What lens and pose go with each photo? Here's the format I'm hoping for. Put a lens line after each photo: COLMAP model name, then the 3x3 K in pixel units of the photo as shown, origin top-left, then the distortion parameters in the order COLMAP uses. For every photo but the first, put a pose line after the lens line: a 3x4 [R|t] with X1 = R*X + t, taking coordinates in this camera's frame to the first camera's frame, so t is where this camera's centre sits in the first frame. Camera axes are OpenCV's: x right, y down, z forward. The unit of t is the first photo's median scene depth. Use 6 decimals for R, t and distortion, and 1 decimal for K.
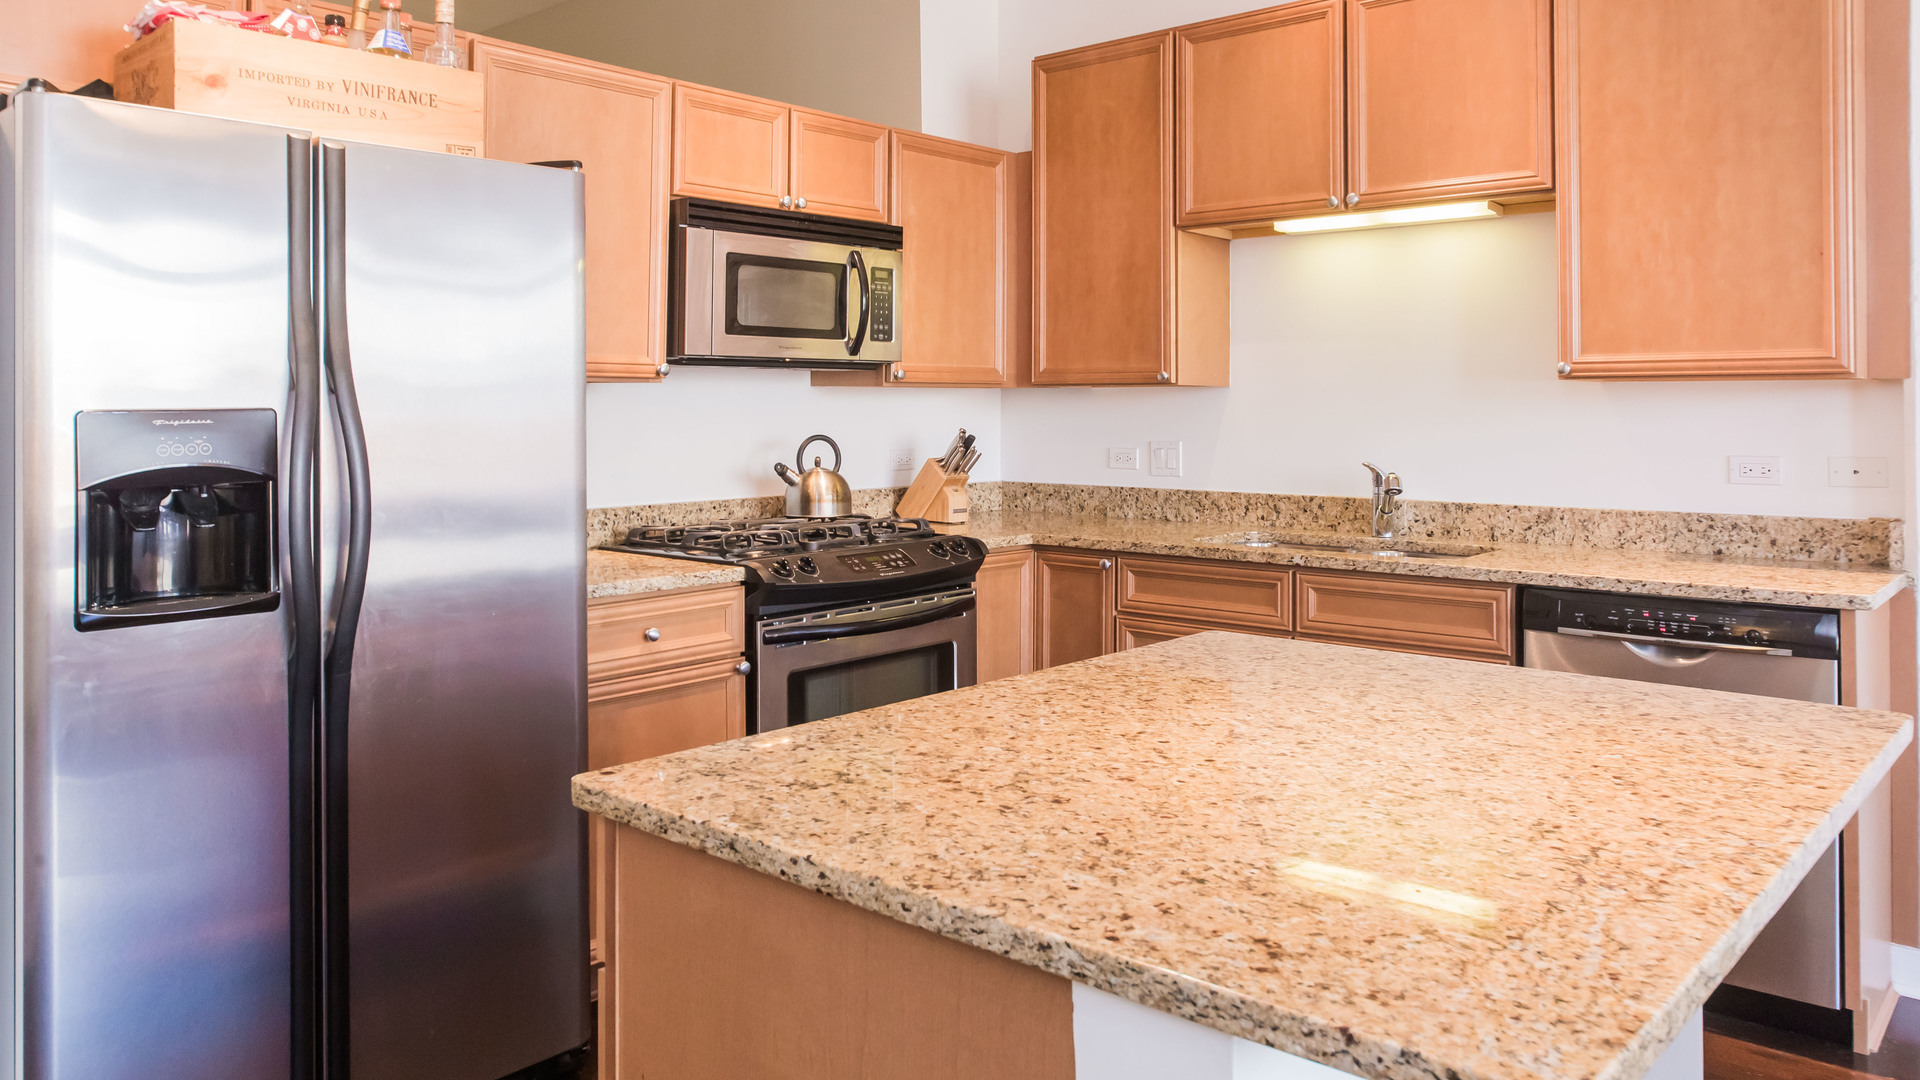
lens RADIAL K [[1369.2, 0, 977.7], [0, 1369.2, 524.0], [0, 0, 1]] dist [0.008673, 0.015405]
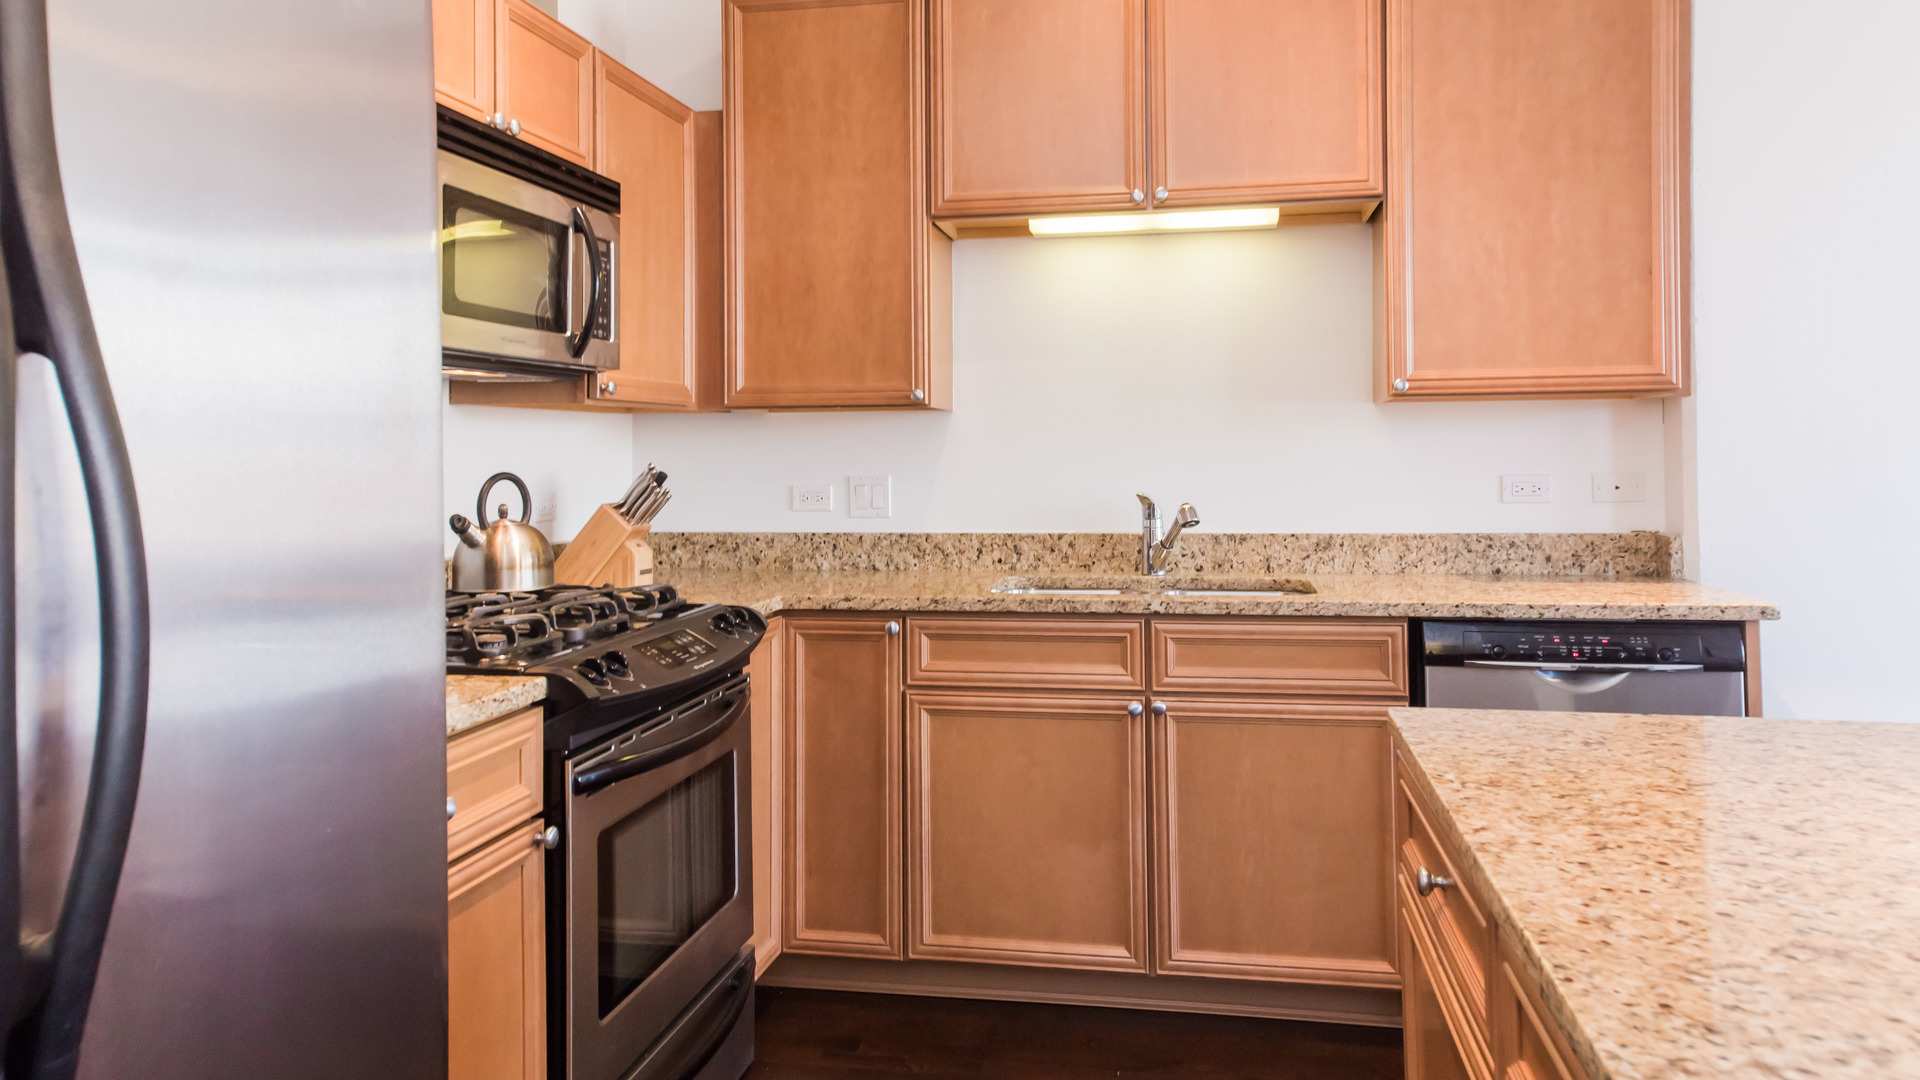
lens RADIAL K [[1325.9, 0, 961.7], [0, 1325.9, 524.1], [0, 0, 1]] dist [0.042711, 0.005572]
pose [[0.868730, -0.036220, 0.493959, -0.260292], [0.052918, 0.998401, -0.019859, -0.014031], [-0.492450, 0.043392, 0.869258, 0.315635]]
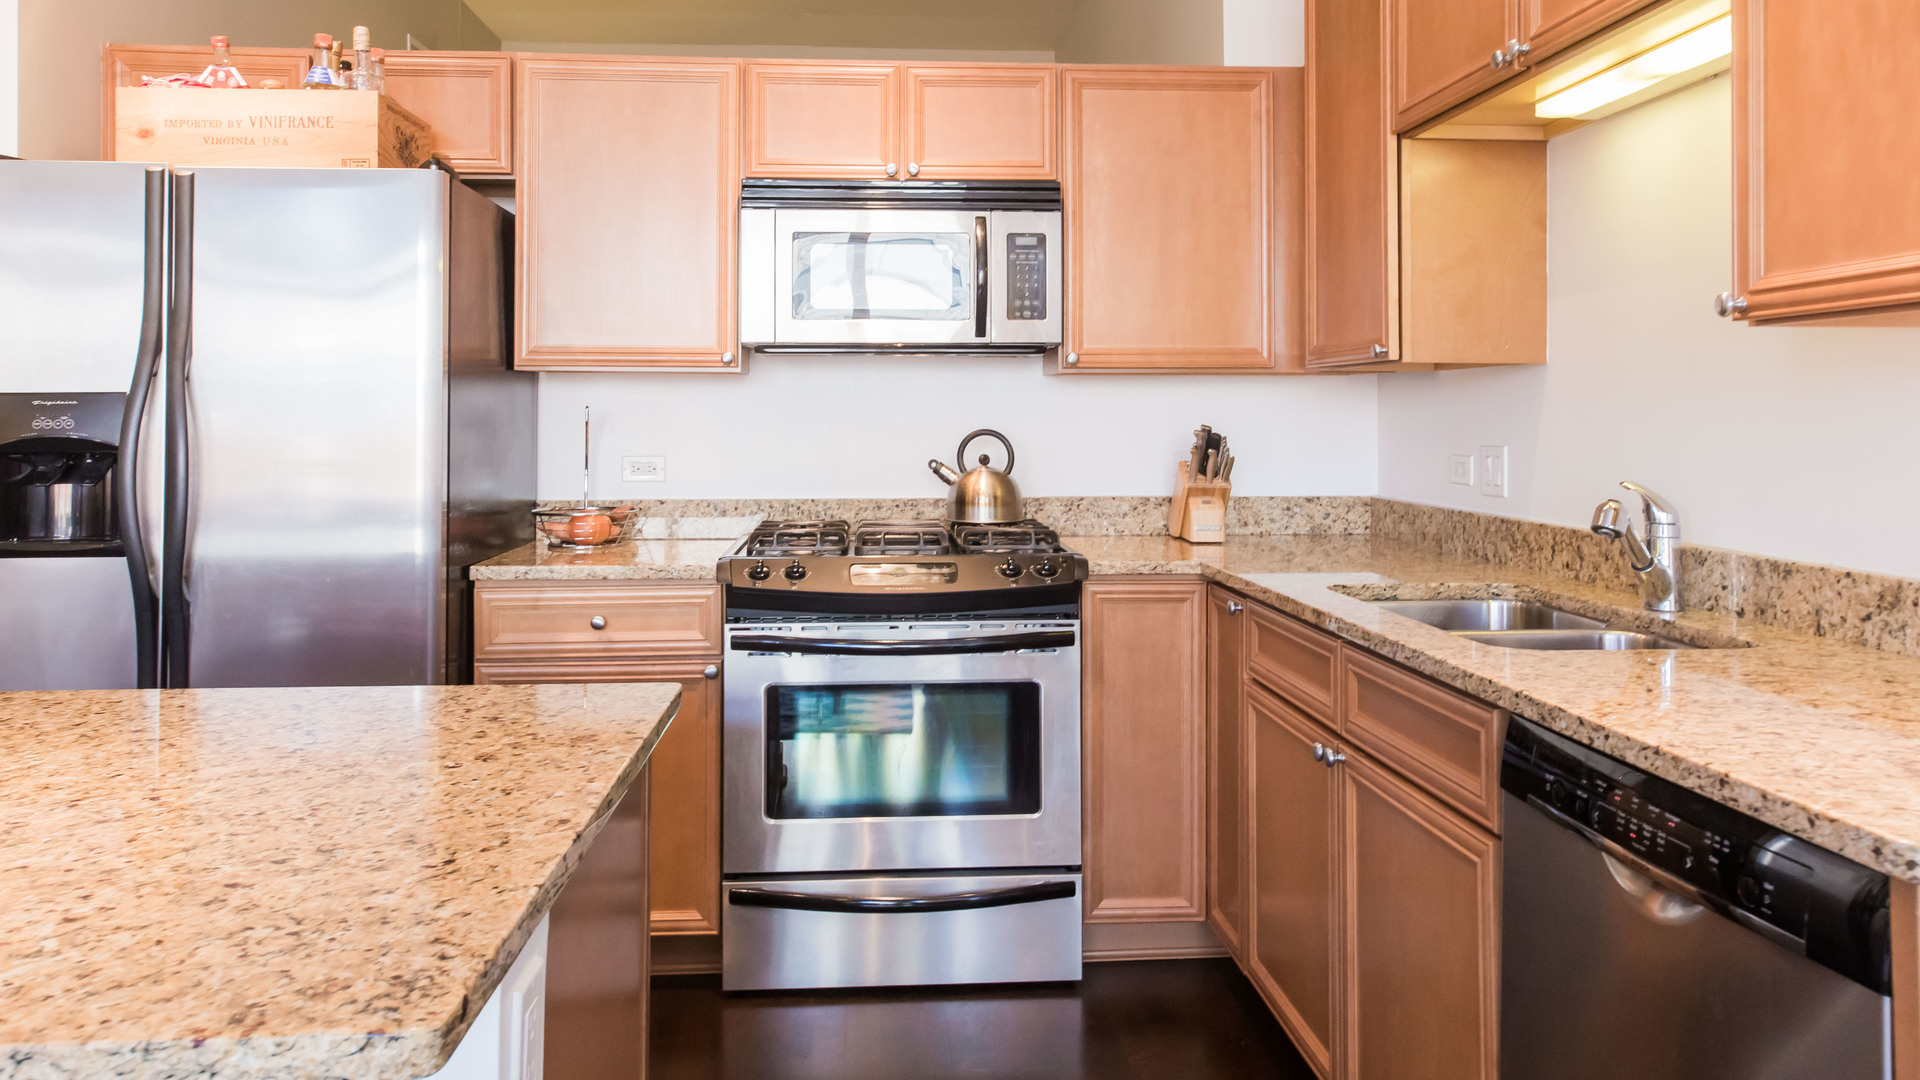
lens RADIAL K [[1369.2, 0, 970.9], [0, 1369.2, 511.2], [0, 0, 1]] dist [0.008673, 0.015405]
pose [[0.700333, 0.050762, -0.712009, 0.533171], [-0.063597, 0.997939, 0.008593, -0.019900], [0.710978, 0.039264, 0.702117, 0.392770]]
